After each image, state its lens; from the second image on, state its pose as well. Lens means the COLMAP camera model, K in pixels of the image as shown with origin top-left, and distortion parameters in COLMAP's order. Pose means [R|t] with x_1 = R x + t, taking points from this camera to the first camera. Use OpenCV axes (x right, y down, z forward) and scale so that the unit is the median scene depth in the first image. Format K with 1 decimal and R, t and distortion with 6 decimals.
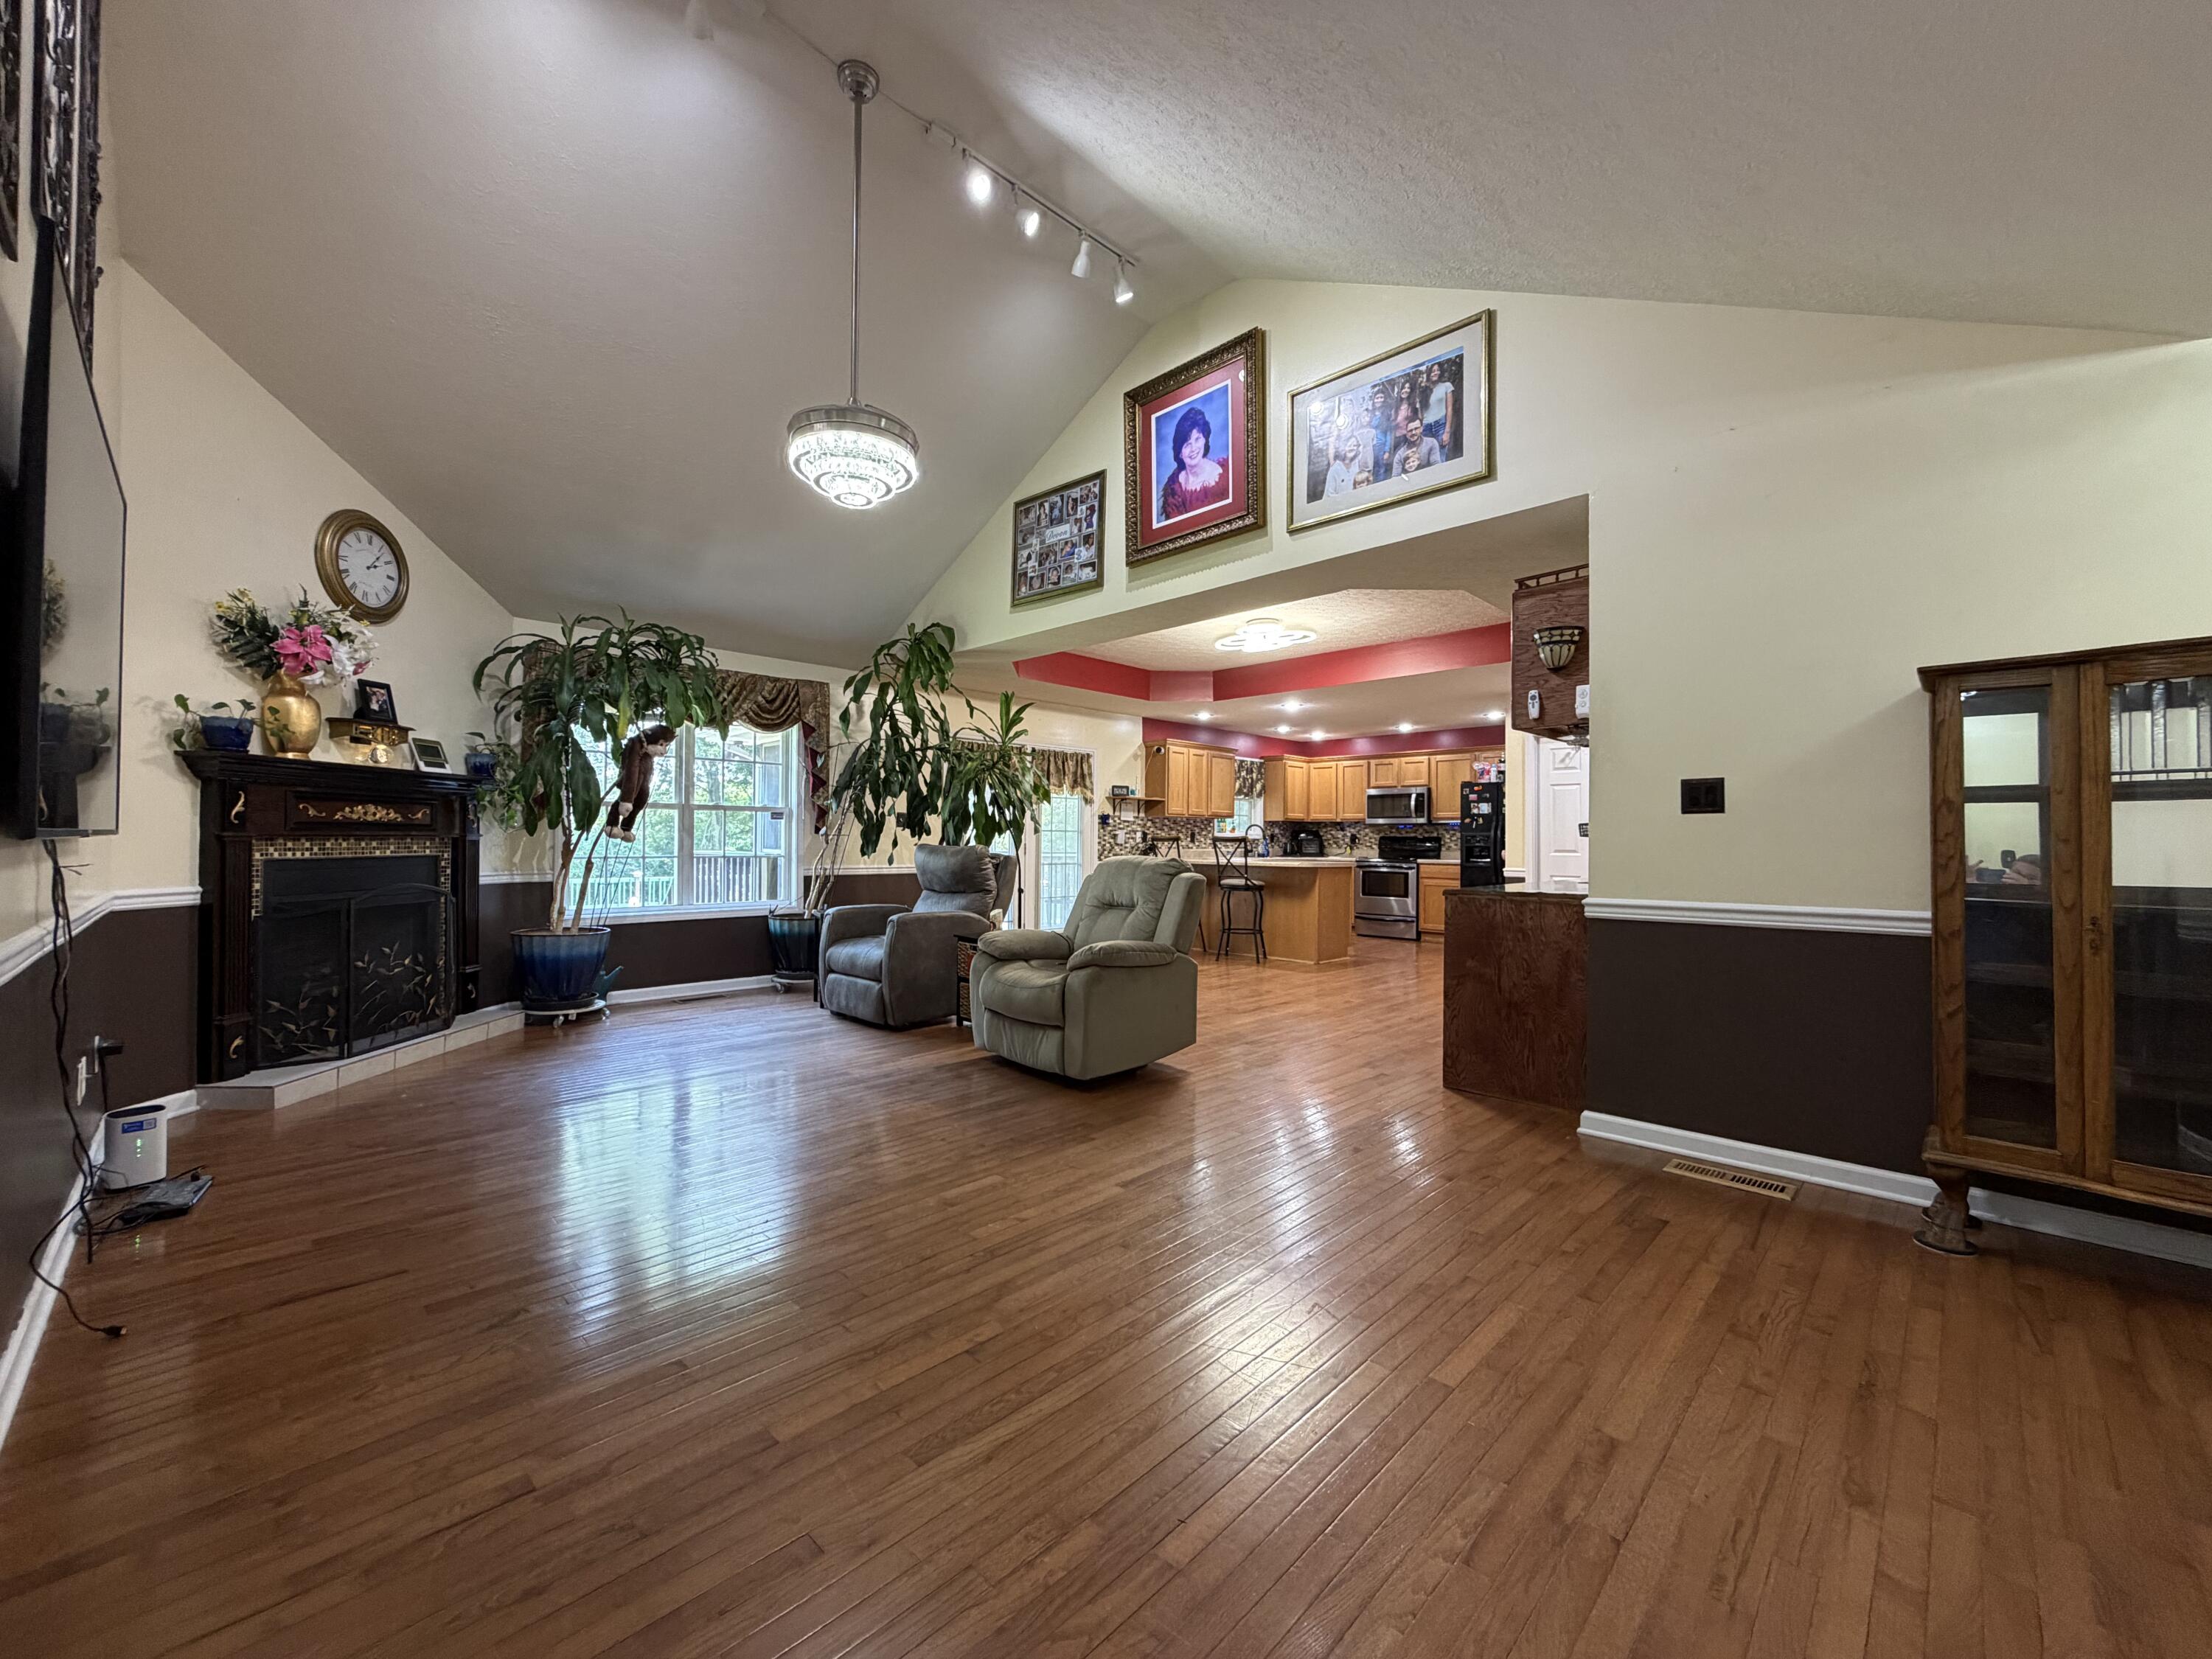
lens RADIAL K [[880.4, 0, 1099.4], [0, 880.4, 834.5], [0, 0, 1]] dist [-0.000812, 0.000253]
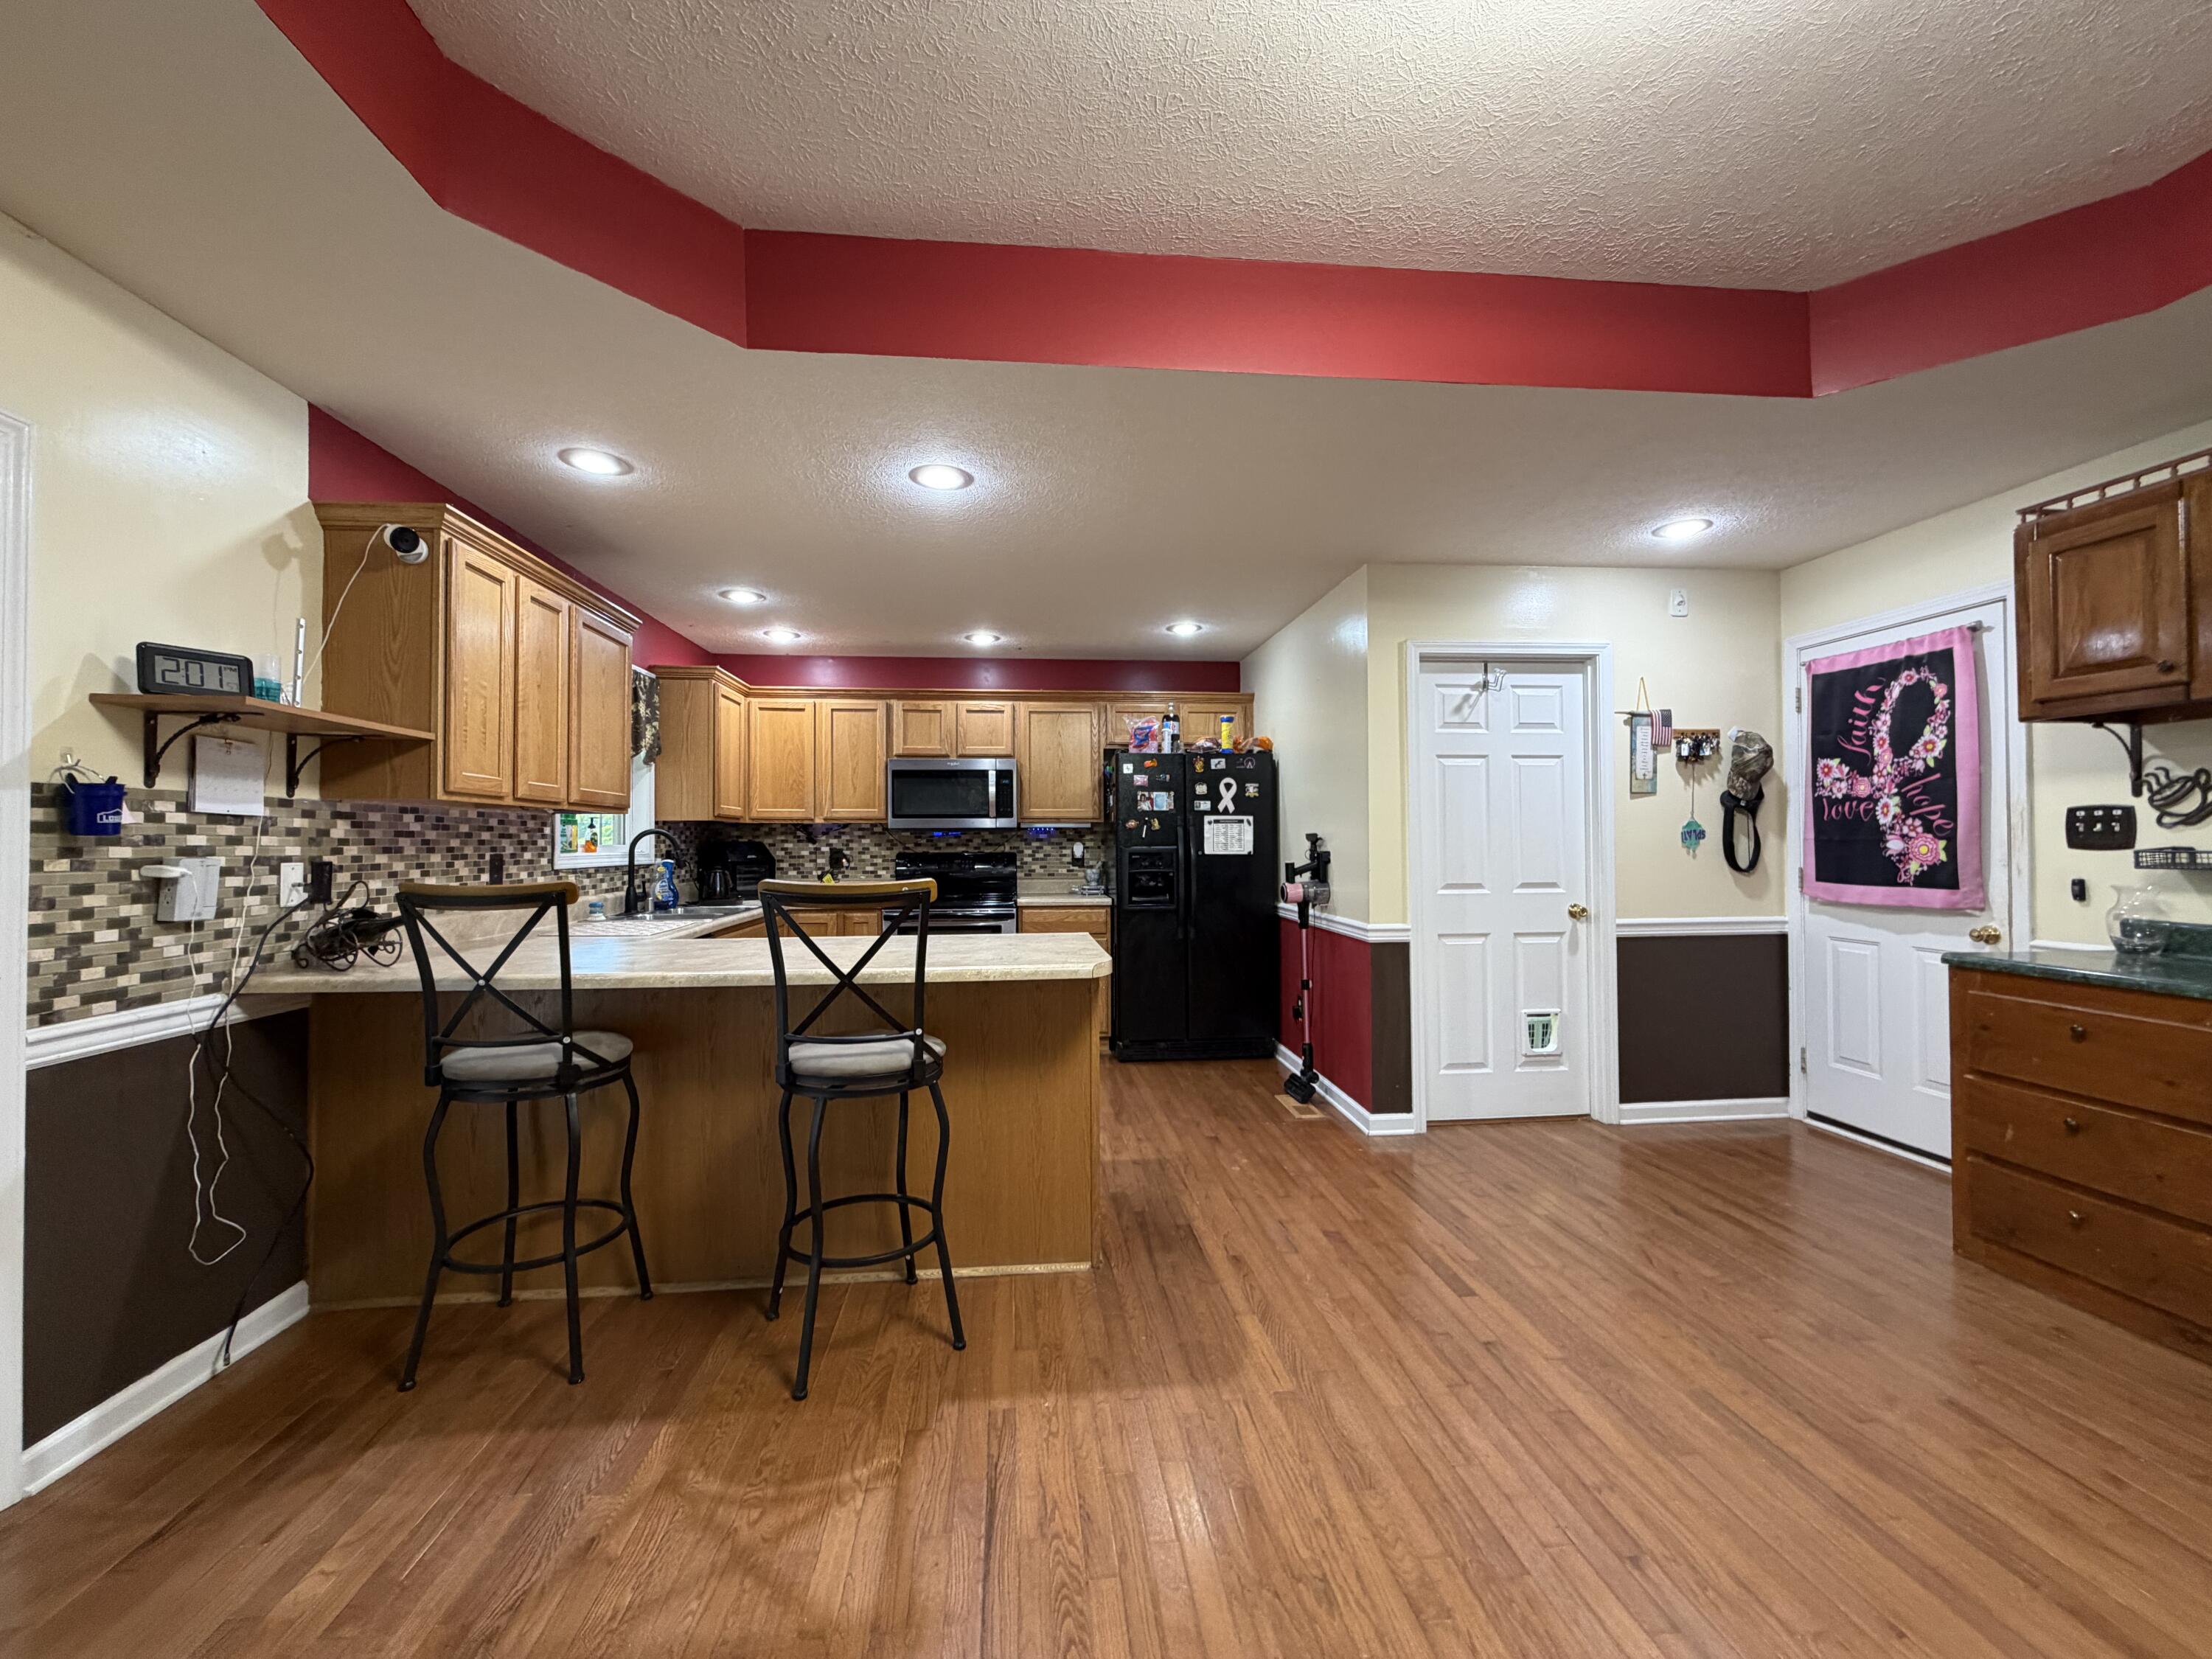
lens RADIAL K [[880.4, 0, 1098.0], [0, 880.4, 830.6], [0, 0, 1]] dist [-0.000812, 0.000253]
pose [[0.637869, -0.000317, 0.770145, -0.001135], [0.004718, 0.999983, -0.003497, -0.010619], [-0.770130, 0.005864, 0.637859, 0.722560]]
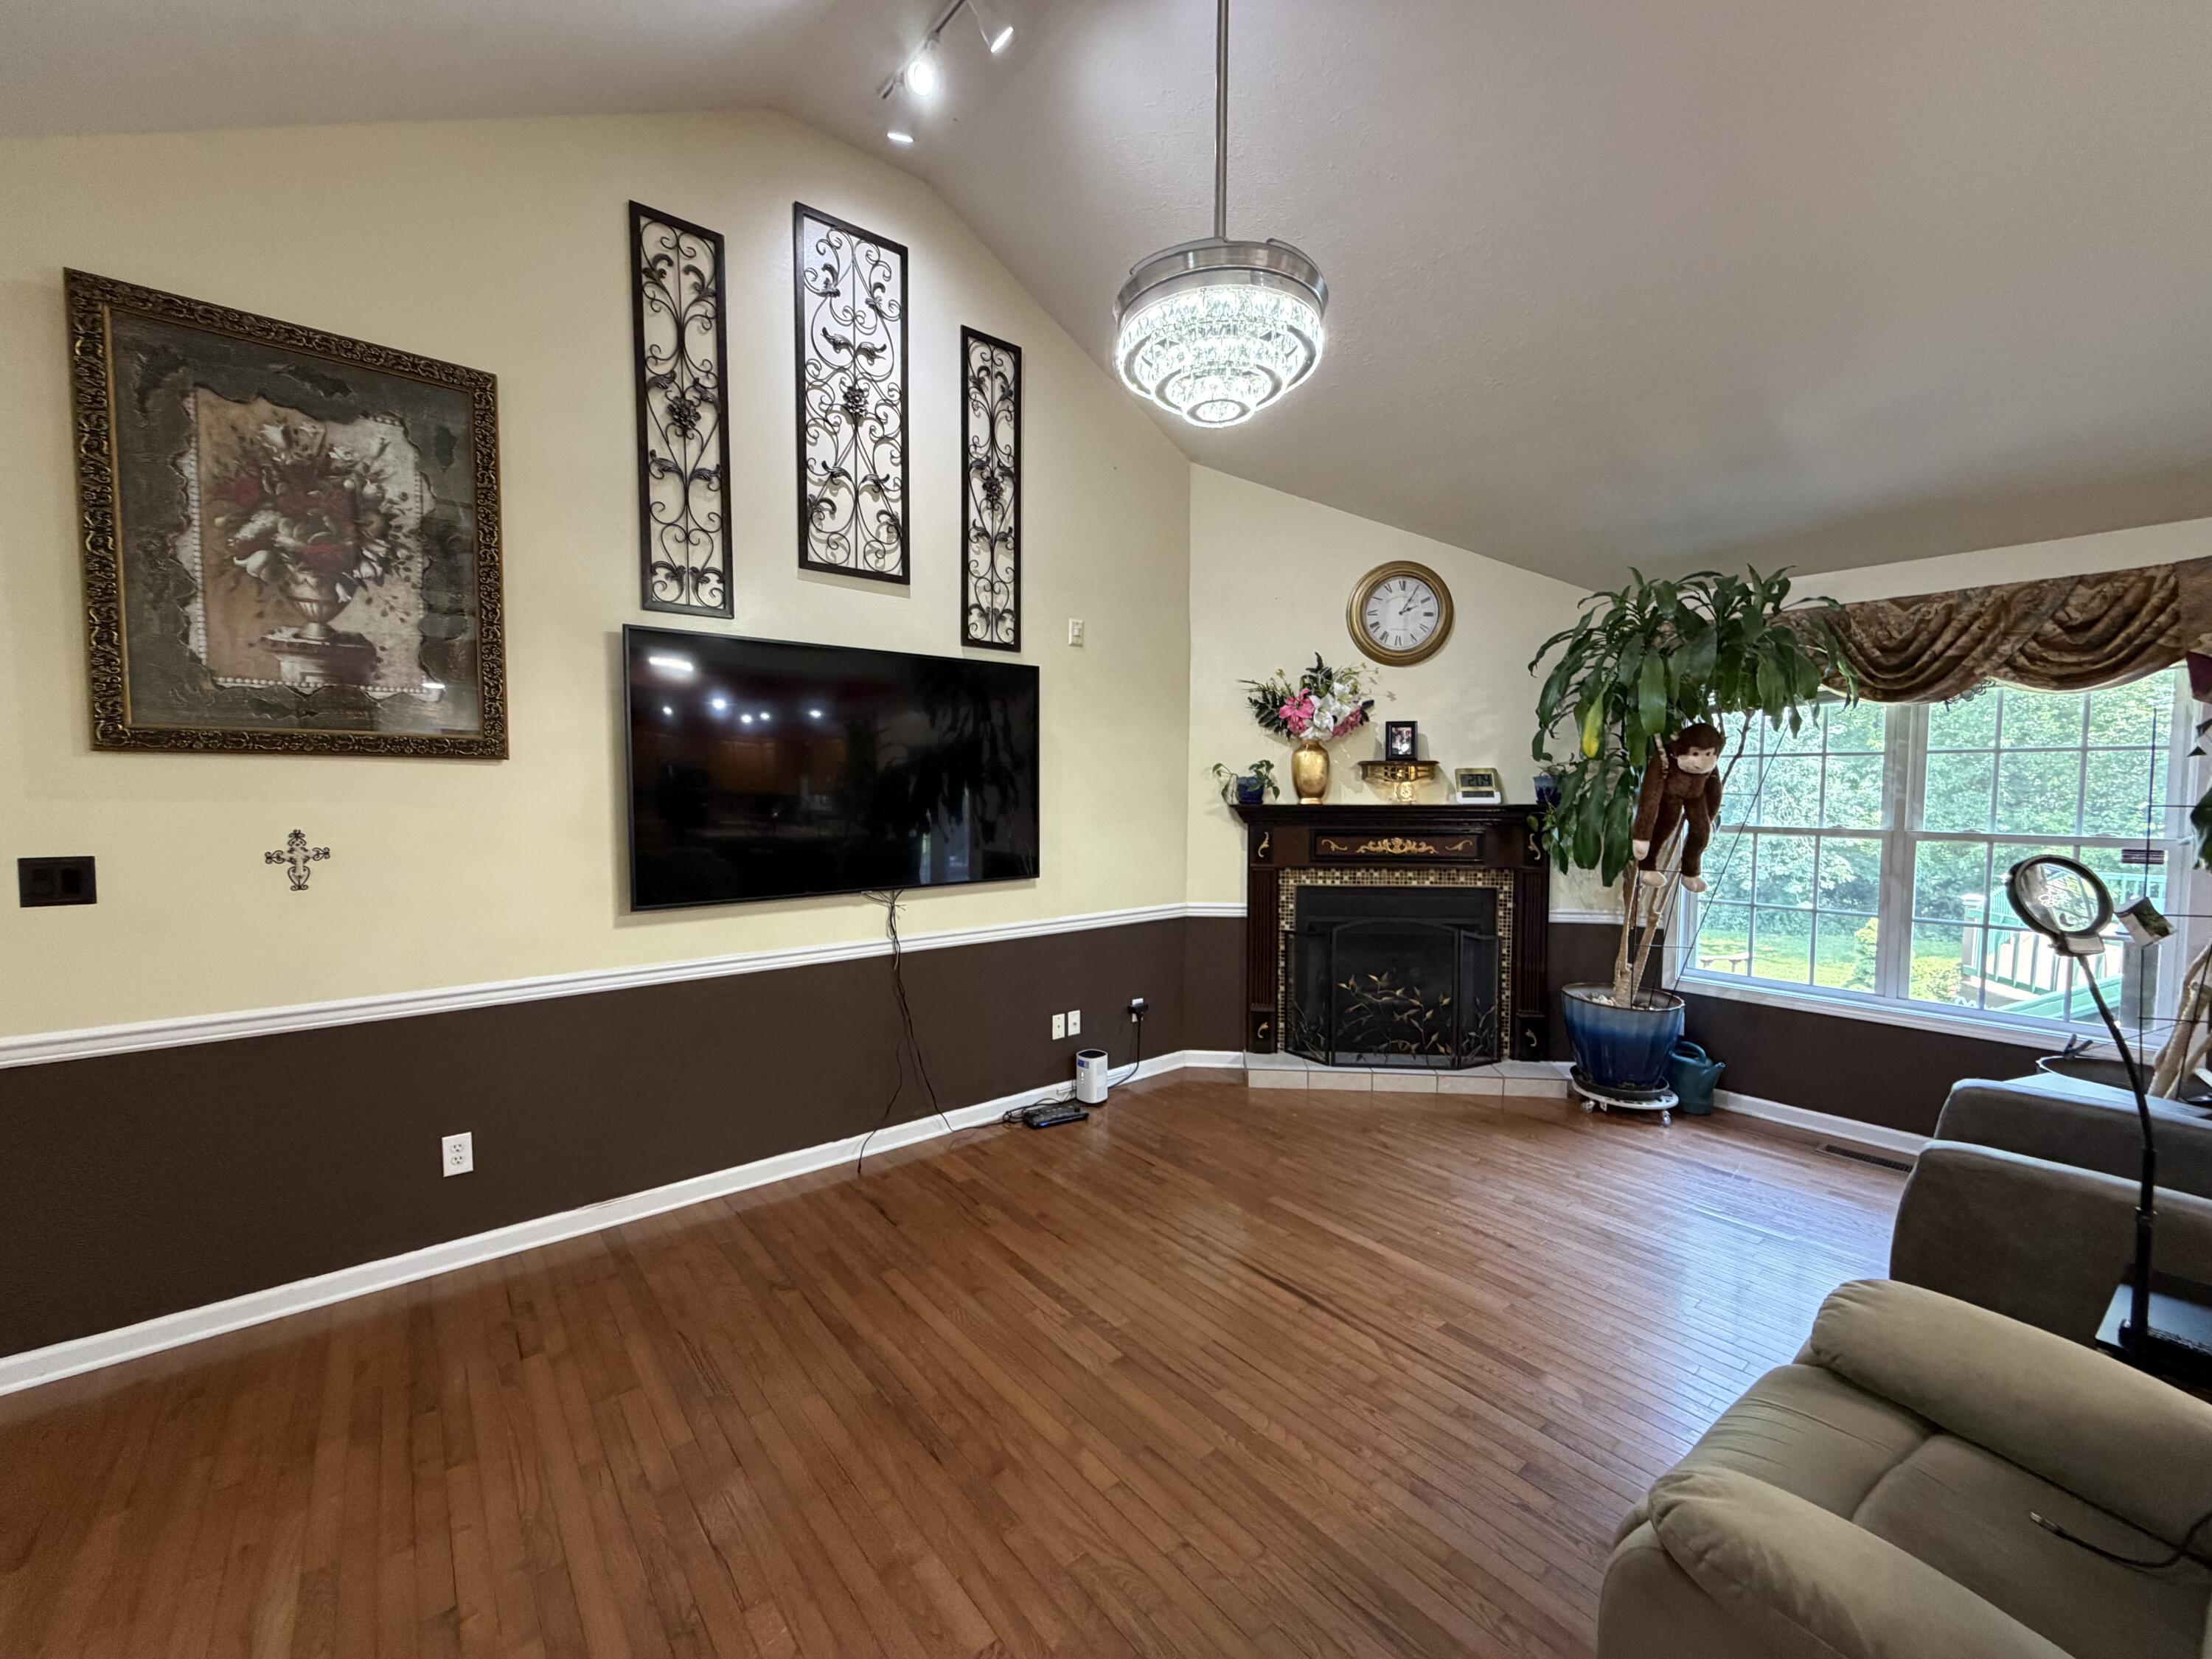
lens RADIAL K [[880.4, 0, 1098.9], [0, 880.4, 831.7], [0, 0, 1]] dist [-0.000812, 0.000253]
pose [[-0.105136, 0.046243, -0.993382, 0.129833], [0.004080, 0.998930, 0.046070, -0.045301], [0.994450, 0.000790, -0.105212, 0.369673]]
